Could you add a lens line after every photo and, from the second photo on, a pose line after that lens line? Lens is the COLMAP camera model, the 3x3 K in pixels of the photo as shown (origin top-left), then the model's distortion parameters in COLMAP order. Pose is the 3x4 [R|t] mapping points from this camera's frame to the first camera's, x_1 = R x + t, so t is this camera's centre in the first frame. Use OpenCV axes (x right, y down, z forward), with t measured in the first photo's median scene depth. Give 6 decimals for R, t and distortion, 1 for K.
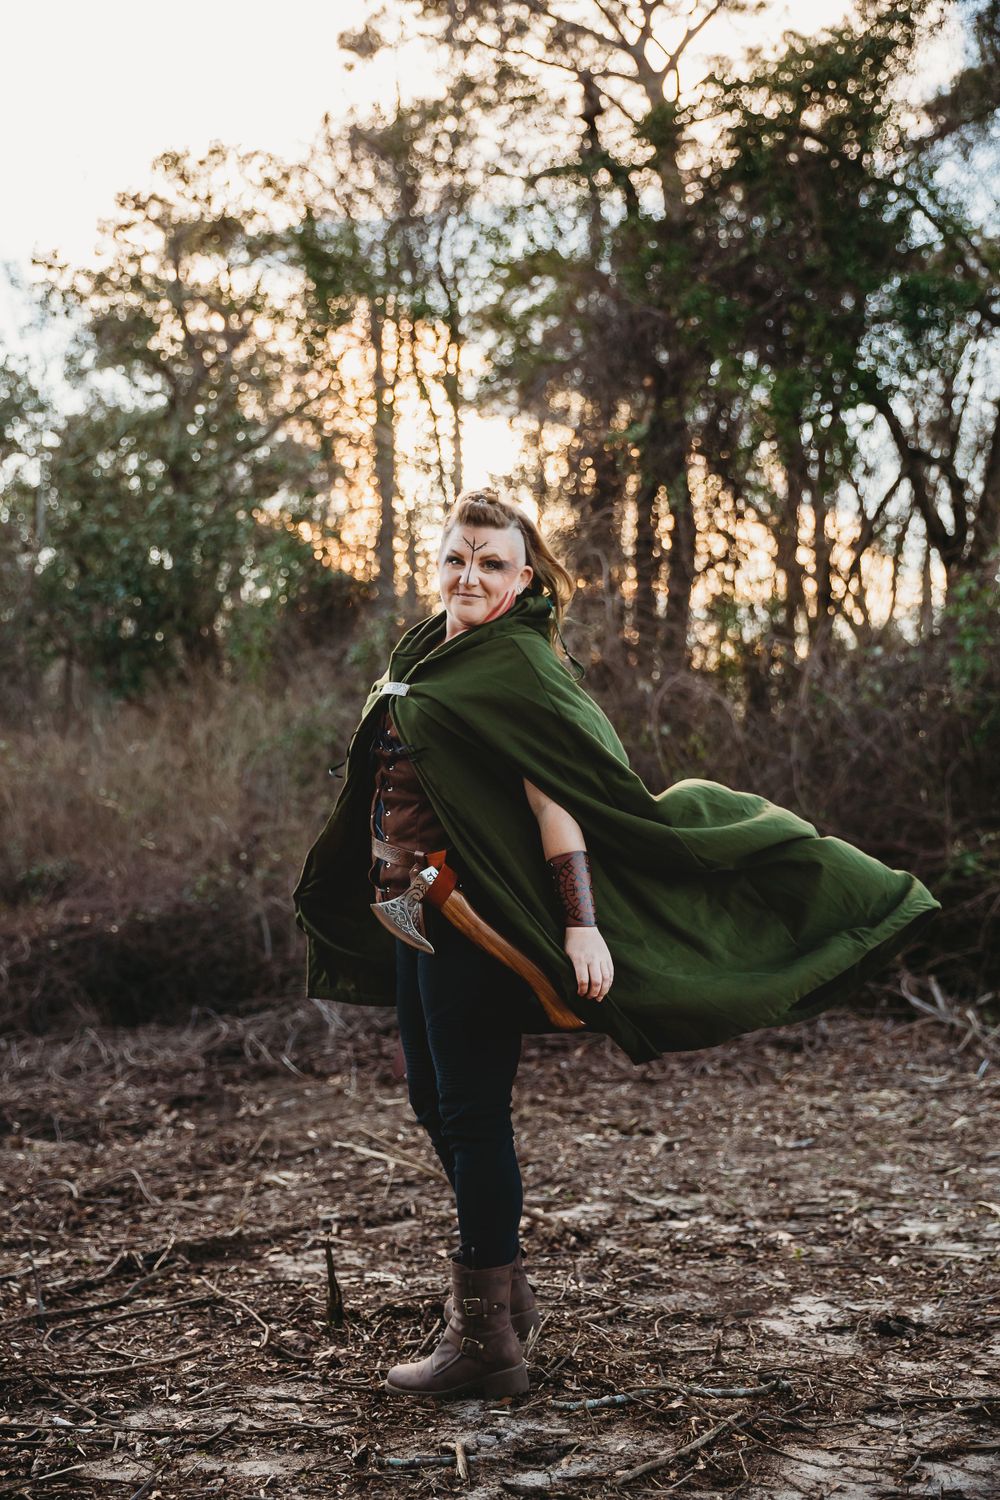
lens RADIAL K [[1925.6, 0, 497.7], [0, 1925.6, 747.4], [0, 0, 1]] dist [0.082511, 0.000000]
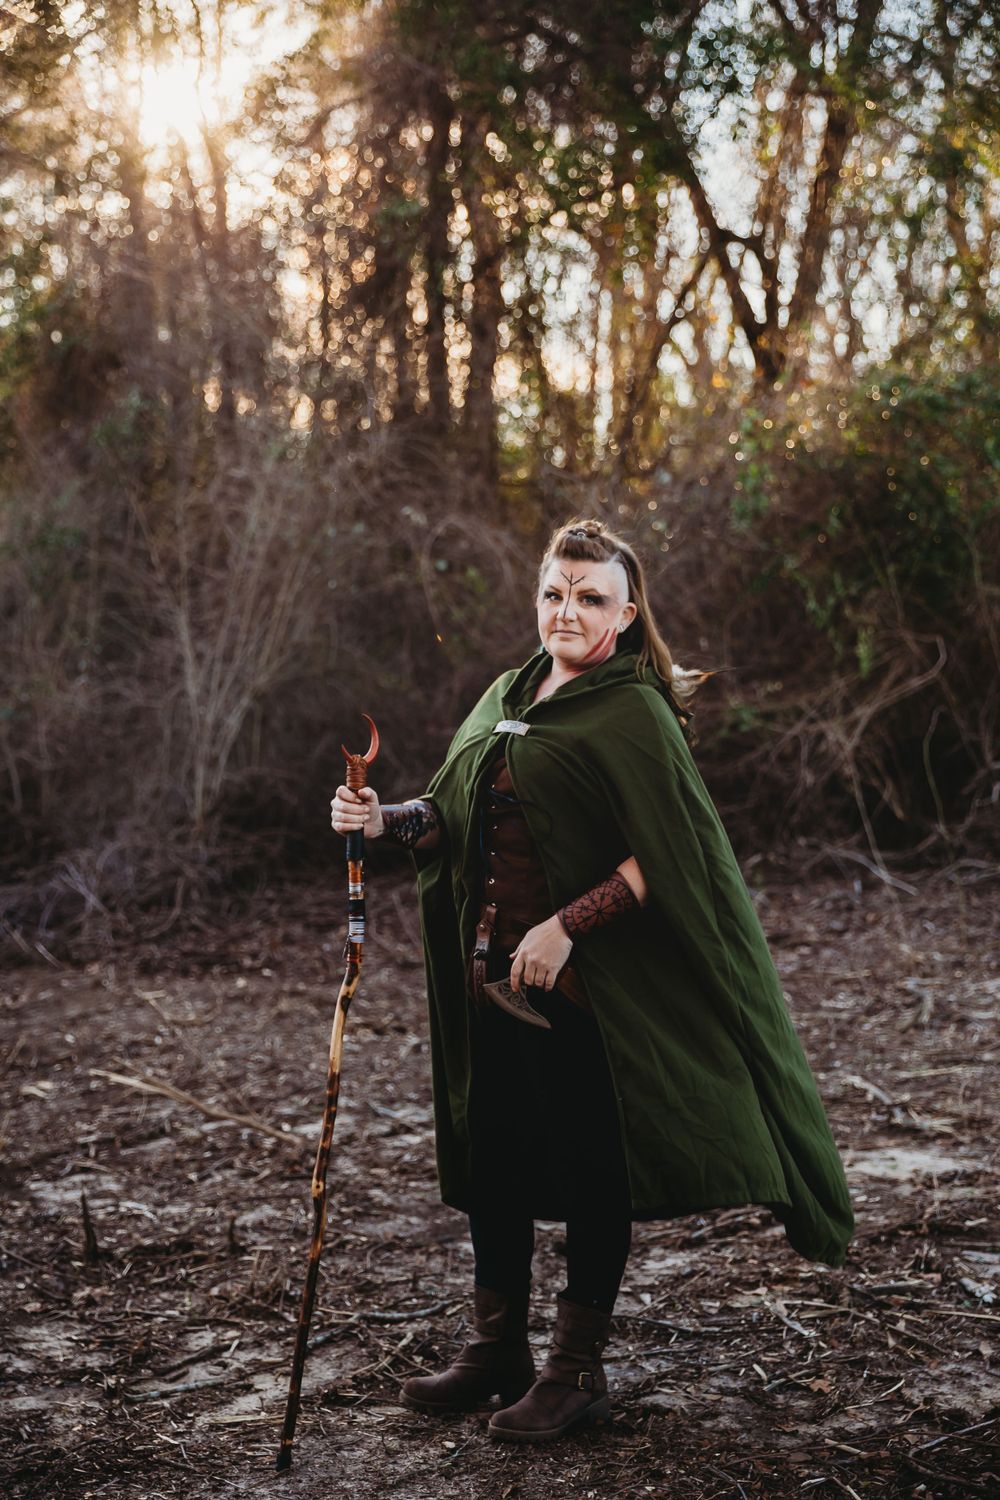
lens RADIAL K [[2244.8, 0, 499.1], [0, 2244.8, 758.7], [0, 0, 1]] dist [0.128871, 0.000000]
pose [[0.995514, -0.017275, 0.093024, 0.027568], [0.005798, 0.992482, 0.122253, -0.121322], [-0.094437, -0.121166, 0.988130, -0.233908]]
